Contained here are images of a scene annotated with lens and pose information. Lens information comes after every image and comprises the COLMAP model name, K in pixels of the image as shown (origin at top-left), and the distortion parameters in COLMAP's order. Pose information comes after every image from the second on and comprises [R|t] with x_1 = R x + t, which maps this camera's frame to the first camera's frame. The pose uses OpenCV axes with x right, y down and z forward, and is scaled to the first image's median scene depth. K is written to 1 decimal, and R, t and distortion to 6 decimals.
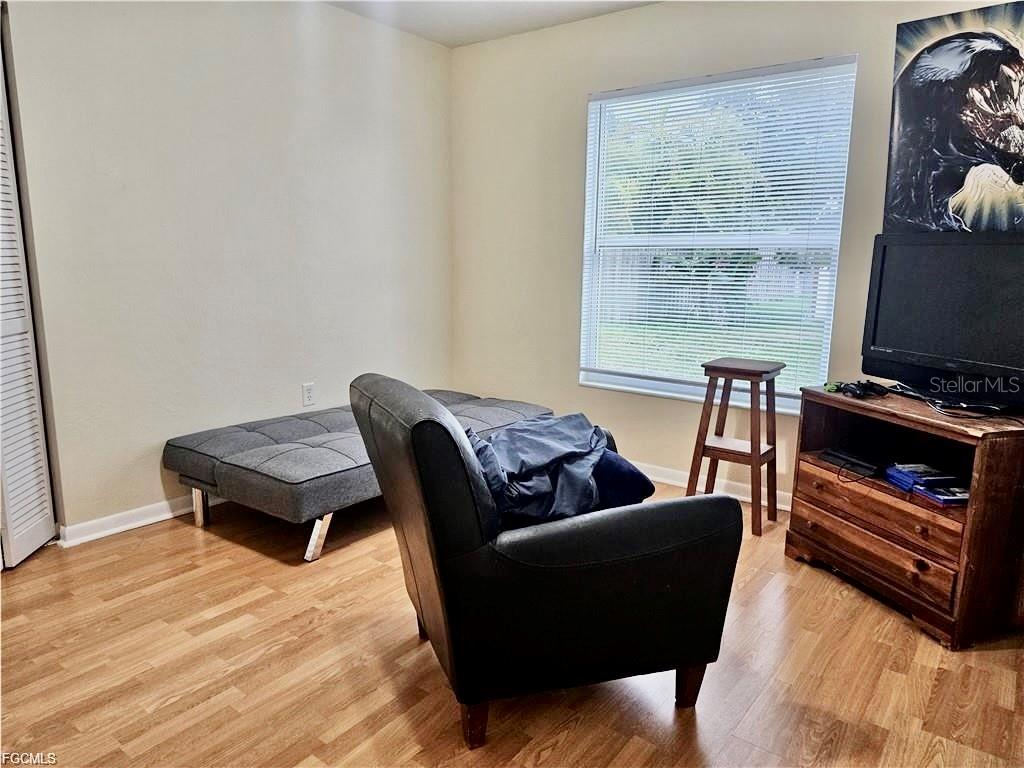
lens RADIAL K [[685.7, 0, 512.0], [0, 685.7, 384.0], [0, 0, 1]] dist [0.034618, -0.035917]
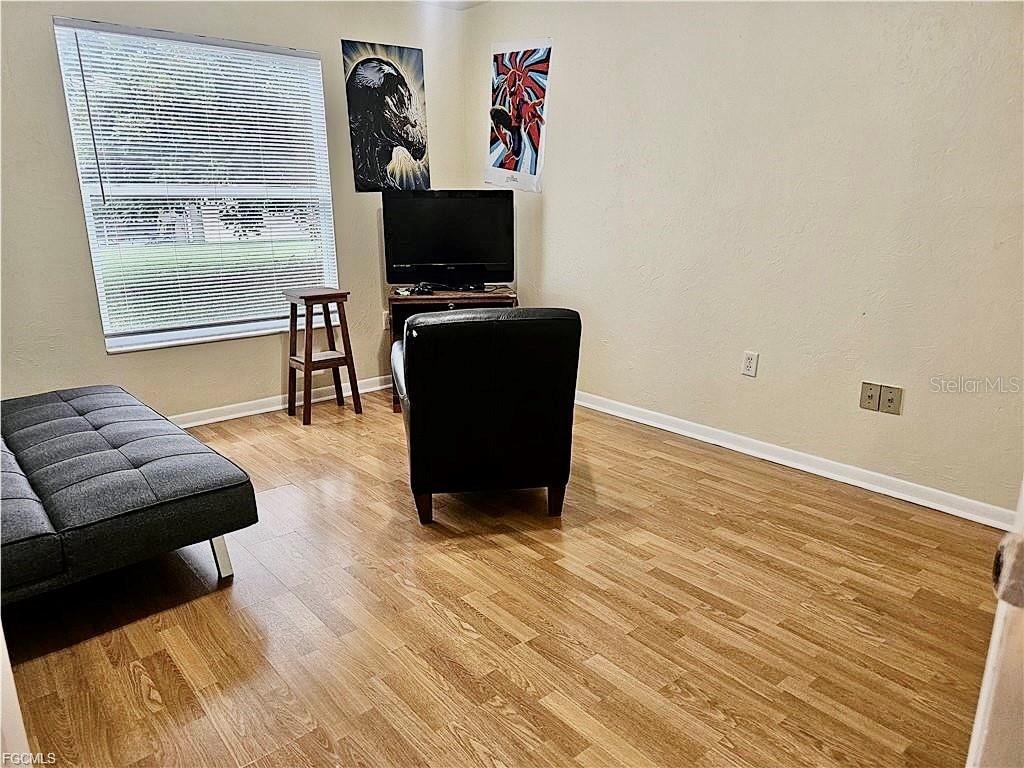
lens RADIAL K [[685.7, 0, 512.0], [0, 685.7, 384.0], [0, 0, 1]] dist [0.034618, -0.035917]
pose [[0.217105, -0.264275, 0.939694, -0.927327], [0.182742, 0.956639, 0.226820, -0.100238], [-0.958890, 0.122478, 0.255985, 0.392892]]
